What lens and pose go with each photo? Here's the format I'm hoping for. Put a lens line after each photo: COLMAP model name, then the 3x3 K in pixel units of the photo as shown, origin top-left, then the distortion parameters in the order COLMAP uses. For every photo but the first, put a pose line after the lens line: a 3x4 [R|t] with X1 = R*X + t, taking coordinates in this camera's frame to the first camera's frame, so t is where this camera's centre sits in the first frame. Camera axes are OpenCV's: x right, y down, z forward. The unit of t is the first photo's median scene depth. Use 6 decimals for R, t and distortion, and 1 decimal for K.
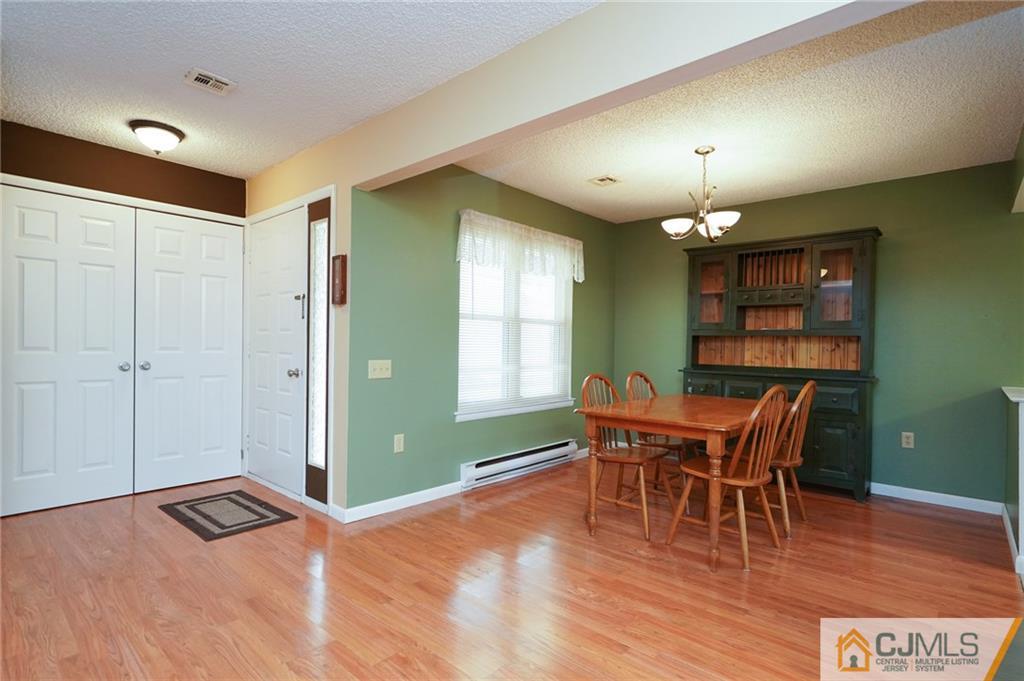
lens RADIAL K [[503.9, 0, 512.0], [0, 503.9, 340.5], [0, 0, 1]] dist [-0.001934, -0.000101]
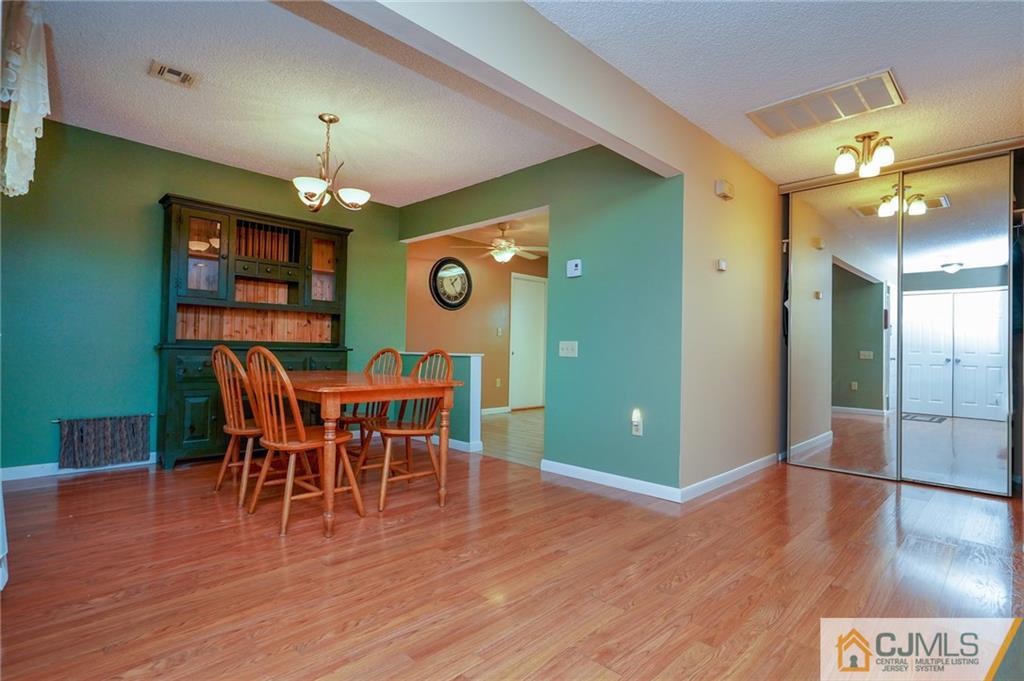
lens RADIAL K [[509.5, 0, 510.8], [0, 509.5, 316.6], [0, 0, 1]] dist [-0.000271, -0.000018]
pose [[0.067129, 0.046080, 0.996680, -0.528061], [-0.029168, 0.998597, -0.044204, 0.040258], [-0.997318, -0.026104, 0.068379, 0.510686]]
